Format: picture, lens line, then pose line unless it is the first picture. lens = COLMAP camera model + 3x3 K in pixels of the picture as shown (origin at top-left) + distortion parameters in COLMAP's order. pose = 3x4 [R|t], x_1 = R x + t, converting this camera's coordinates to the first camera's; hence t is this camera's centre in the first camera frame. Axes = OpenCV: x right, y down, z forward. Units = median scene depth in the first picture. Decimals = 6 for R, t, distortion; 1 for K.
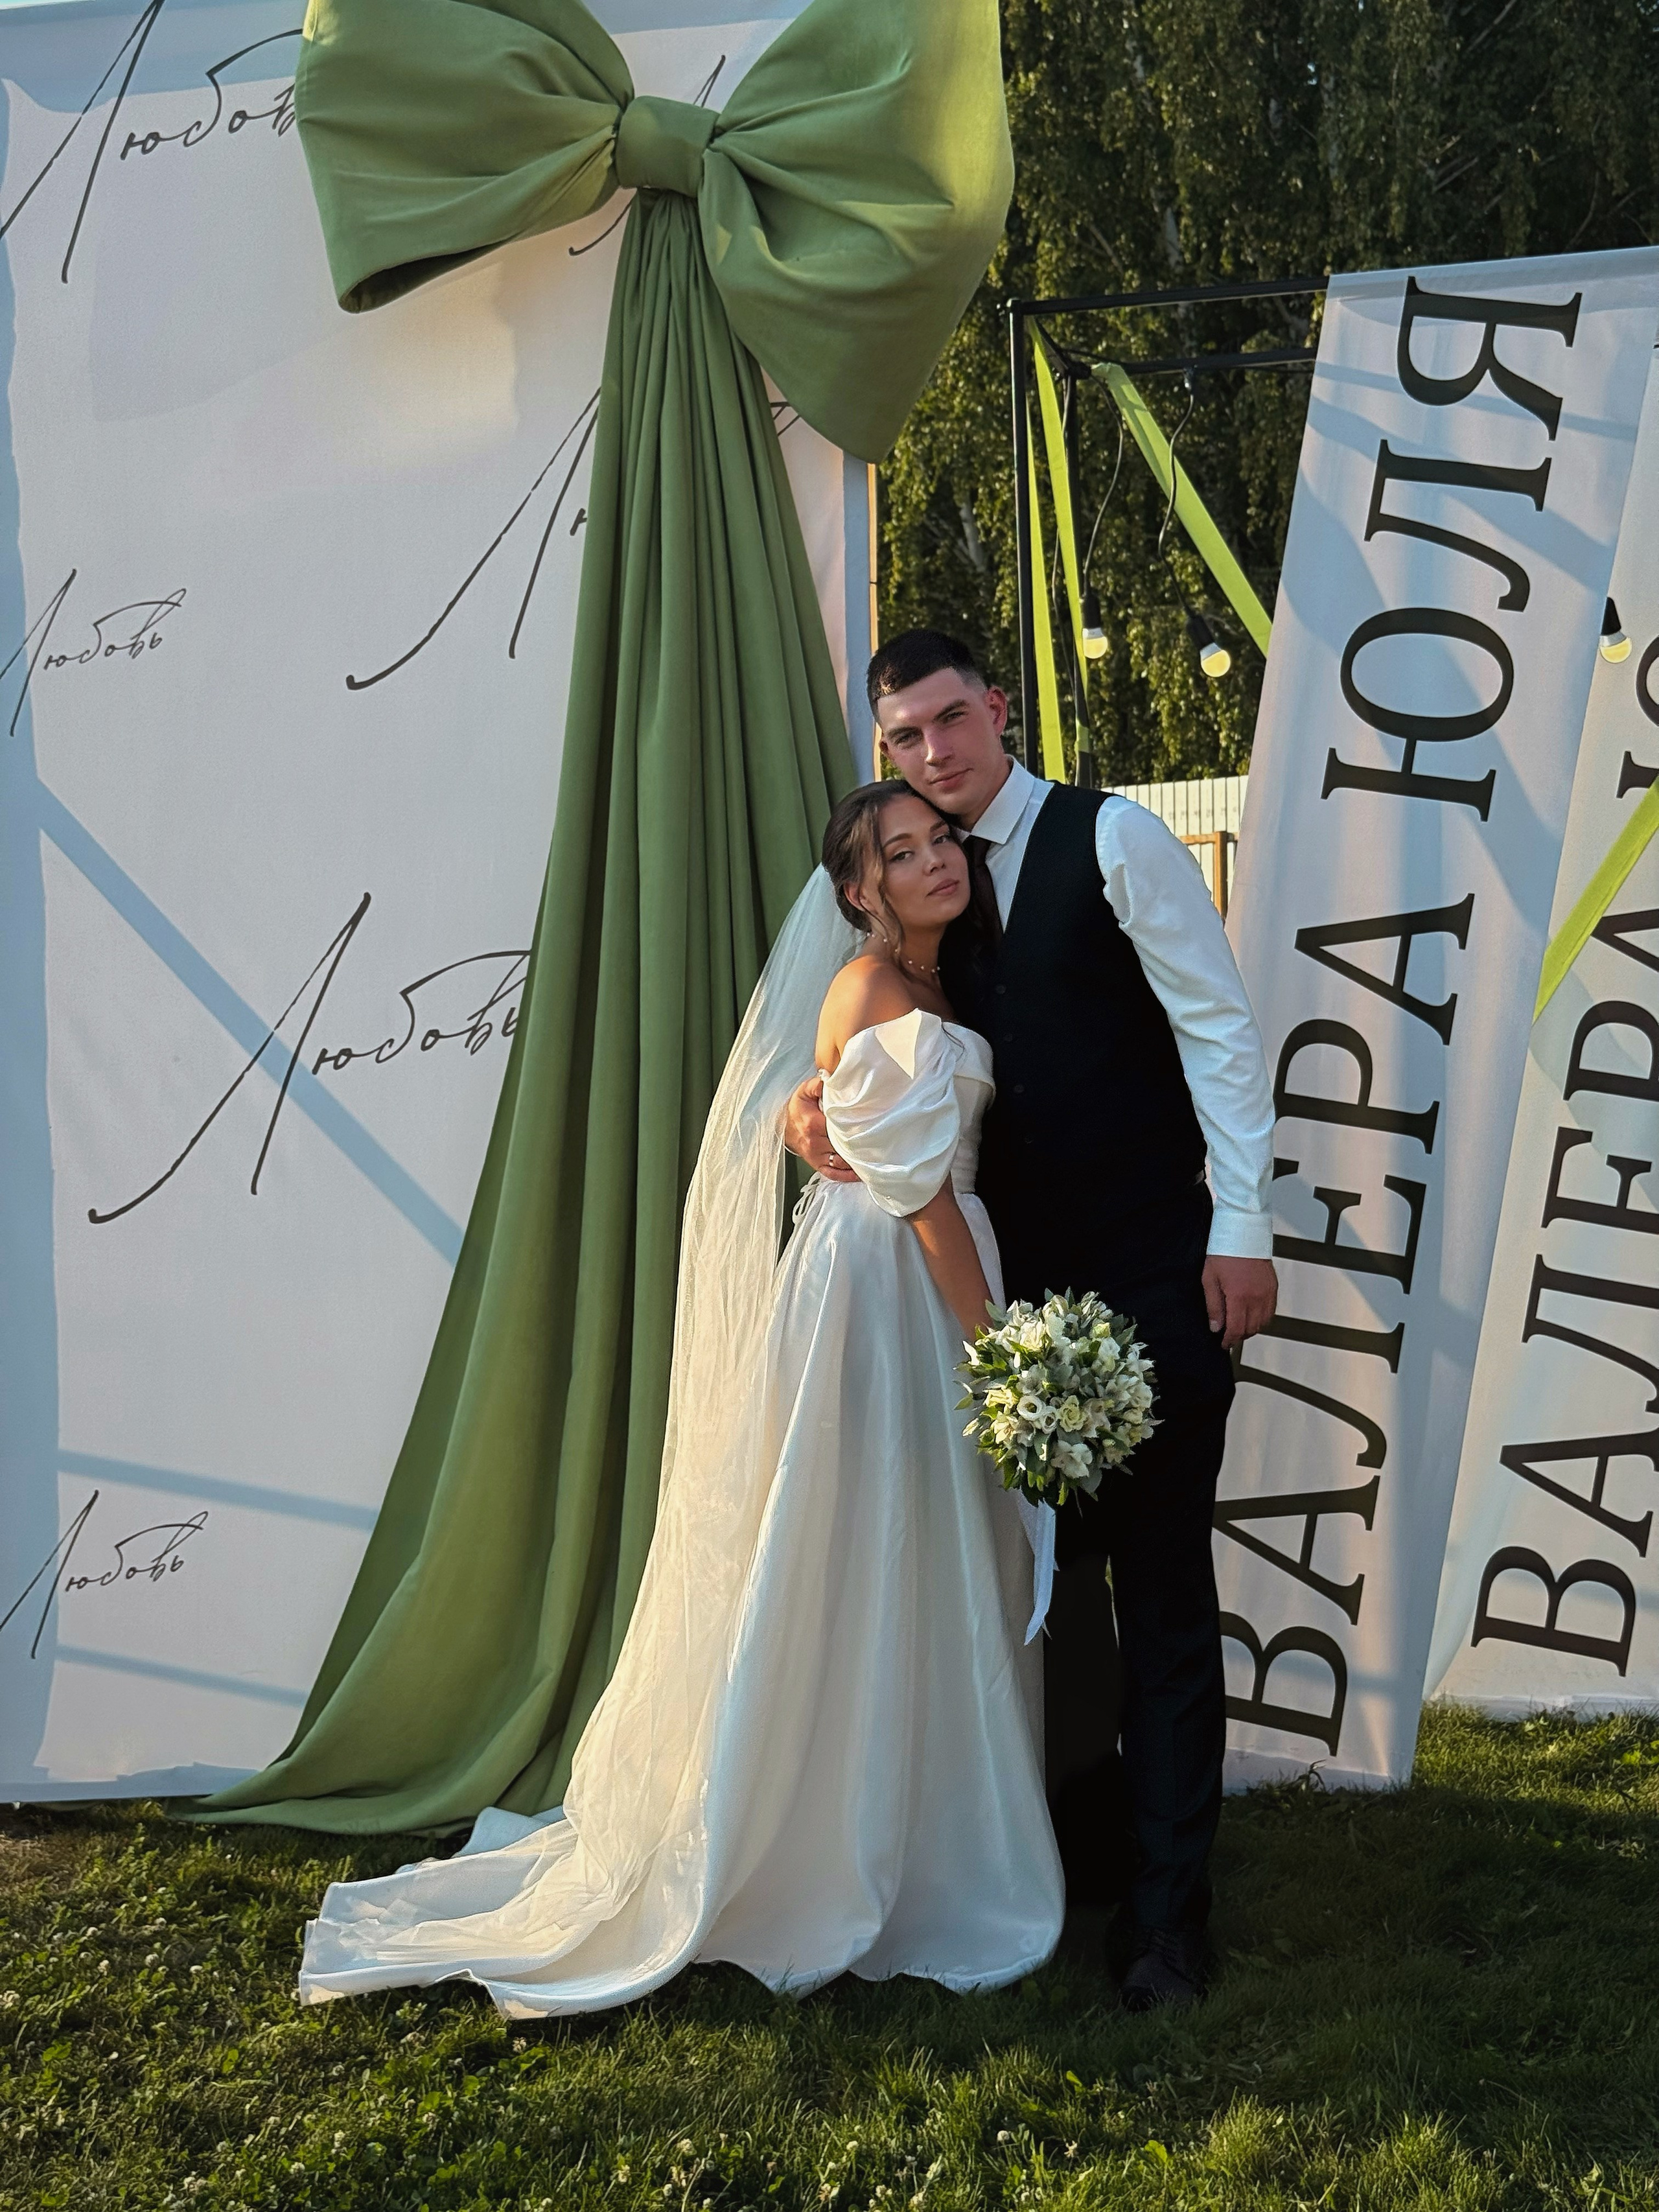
lens RADIAL K [[3286.4, 0, 844.2], [0, 3286.4, 1110.2], [0, 0, 1]] dist [0.148223, 0.000000]
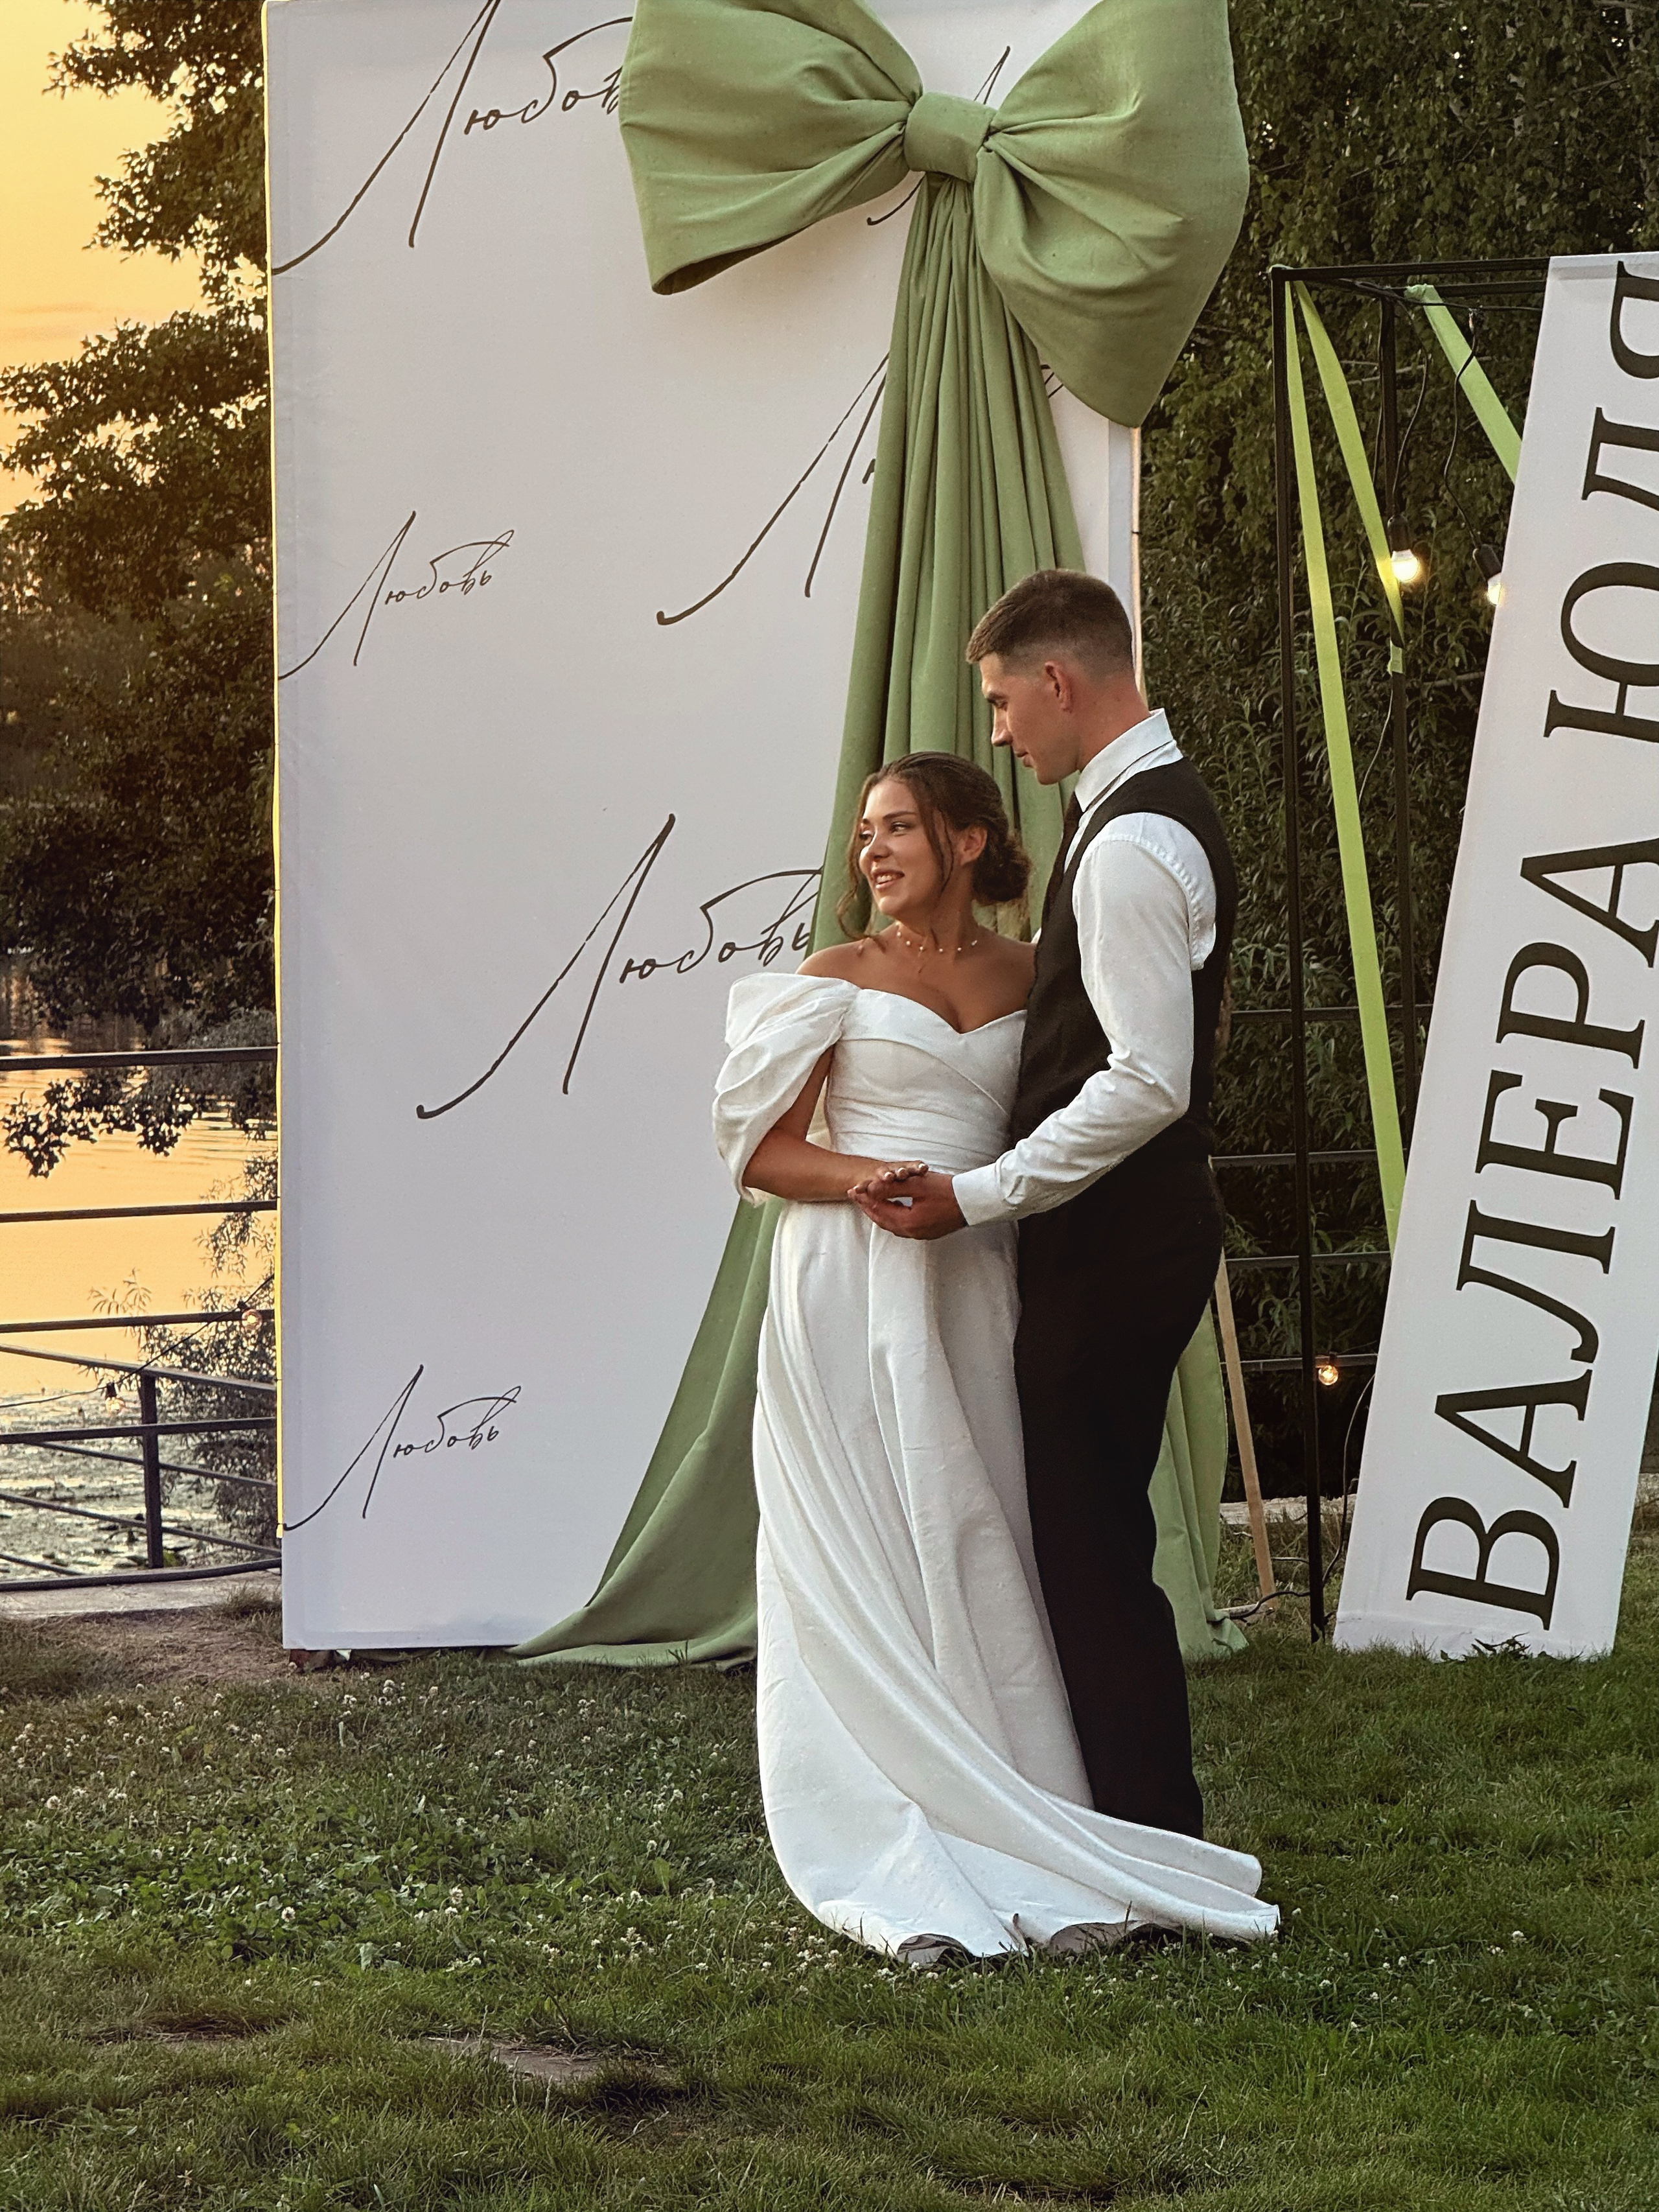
lens RADIAL K [[8863.1, 0, 836.3], [0, 8863.1, 1118.4], [0, 0, 1]] dist [0.416477, 0.000000]
pose [[0.985694, 0.014641, -0.167910, 0.404466], [-0.013802, 0.999886, 0.006165, 0.014883], [0.167981, -0.003759, 0.985783, -1.885120]]
